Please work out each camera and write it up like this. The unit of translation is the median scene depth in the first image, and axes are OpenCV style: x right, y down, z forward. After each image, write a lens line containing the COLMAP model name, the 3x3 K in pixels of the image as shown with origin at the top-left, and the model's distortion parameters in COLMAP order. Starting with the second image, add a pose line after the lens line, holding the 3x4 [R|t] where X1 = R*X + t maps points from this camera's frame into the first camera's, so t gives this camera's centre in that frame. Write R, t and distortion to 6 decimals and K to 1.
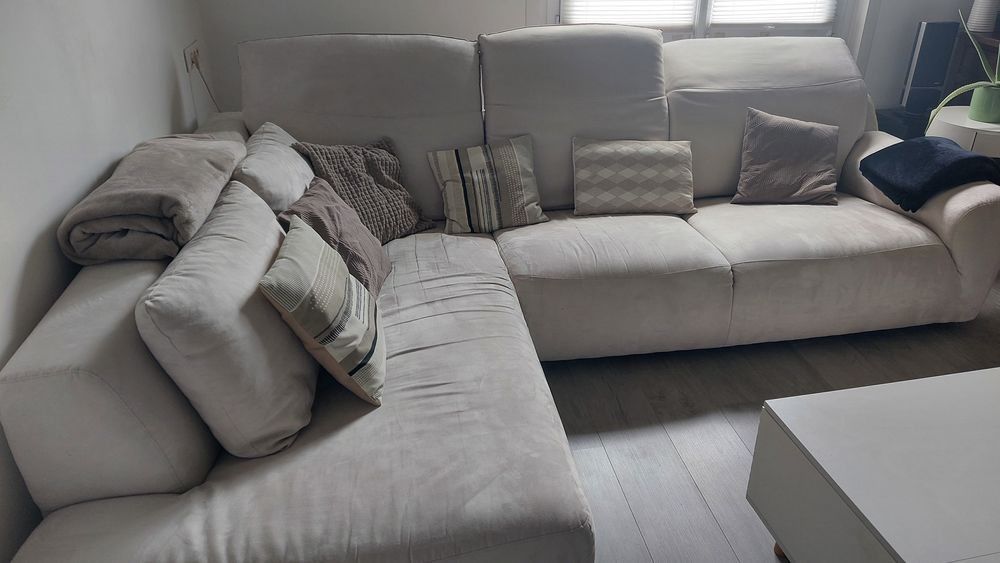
lens RADIAL K [[661.0, 0, 500.0], [0, 661.0, 281.5], [0, 0, 1]] dist [0.069755, -0.095406]
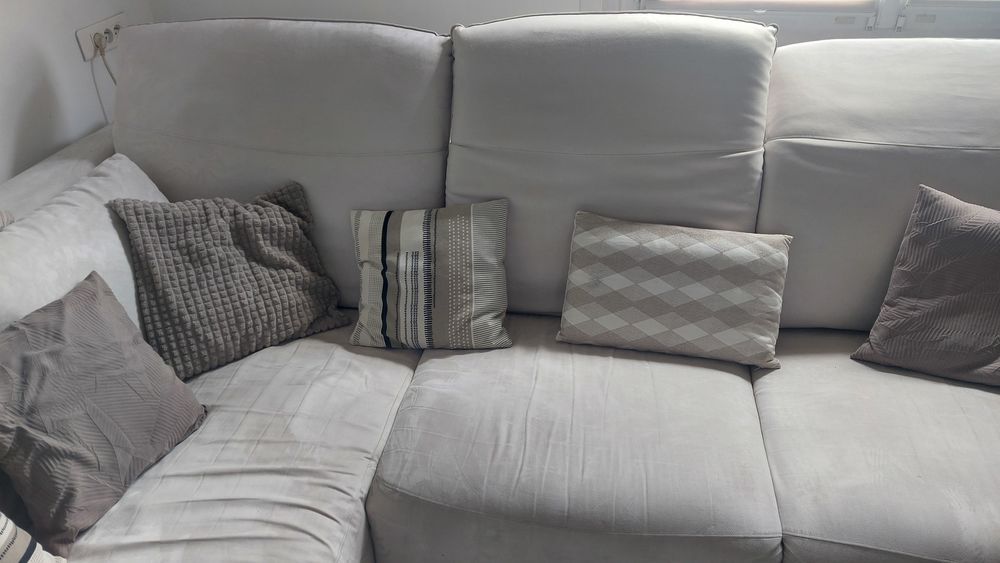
lens RADIAL K [[661.0, 0, 500.0], [0, 661.0, 281.5], [0, 0, 1]] dist [0.069755, -0.095406]
pose [[0.949759, 0.149790, -0.274812, 0.223609], [-0.116718, 0.984209, 0.133076, -0.230466], [0.290406, -0.094314, 0.952244, 0.410507]]
